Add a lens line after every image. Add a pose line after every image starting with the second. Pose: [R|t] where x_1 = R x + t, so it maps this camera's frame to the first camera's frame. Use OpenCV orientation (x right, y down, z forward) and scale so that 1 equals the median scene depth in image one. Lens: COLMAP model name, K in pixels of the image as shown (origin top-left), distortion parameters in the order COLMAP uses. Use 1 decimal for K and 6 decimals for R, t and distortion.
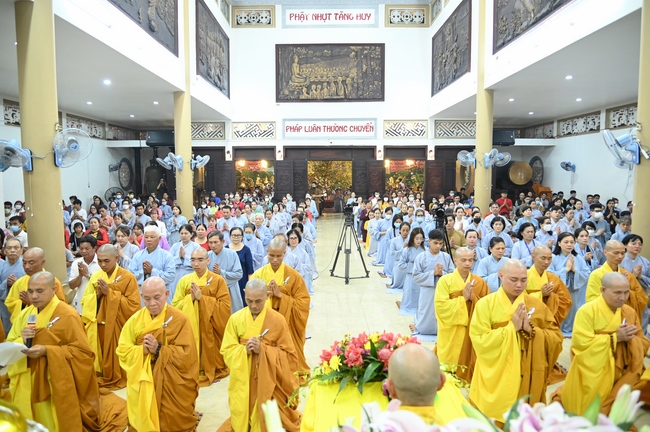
lens RADIAL K [[440.1, 0, 325.0], [0, 440.1, 216.0], [0, 0, 1]] dist [-0.039904, 0.002553]
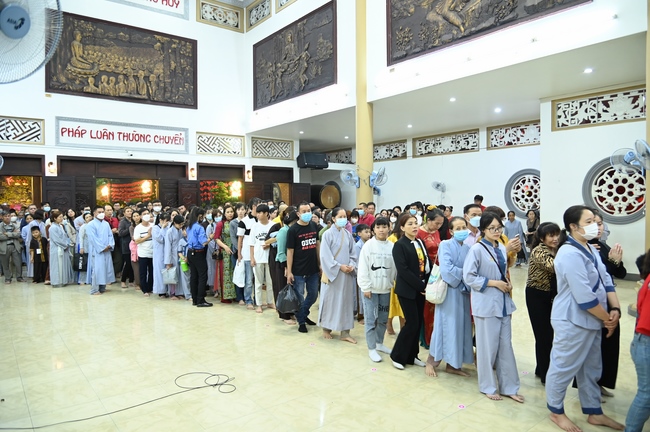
lens RADIAL K [[440.1, 0, 325.0], [0, 440.1, 216.0], [0, 0, 1]] dist [-0.039904, 0.002553]
pose [[0.787279, -0.019890, 0.616276, -0.187200], [0.062749, 0.996875, -0.047987, -0.007236], [-0.613396, 0.076449, 0.786067, 0.223175]]
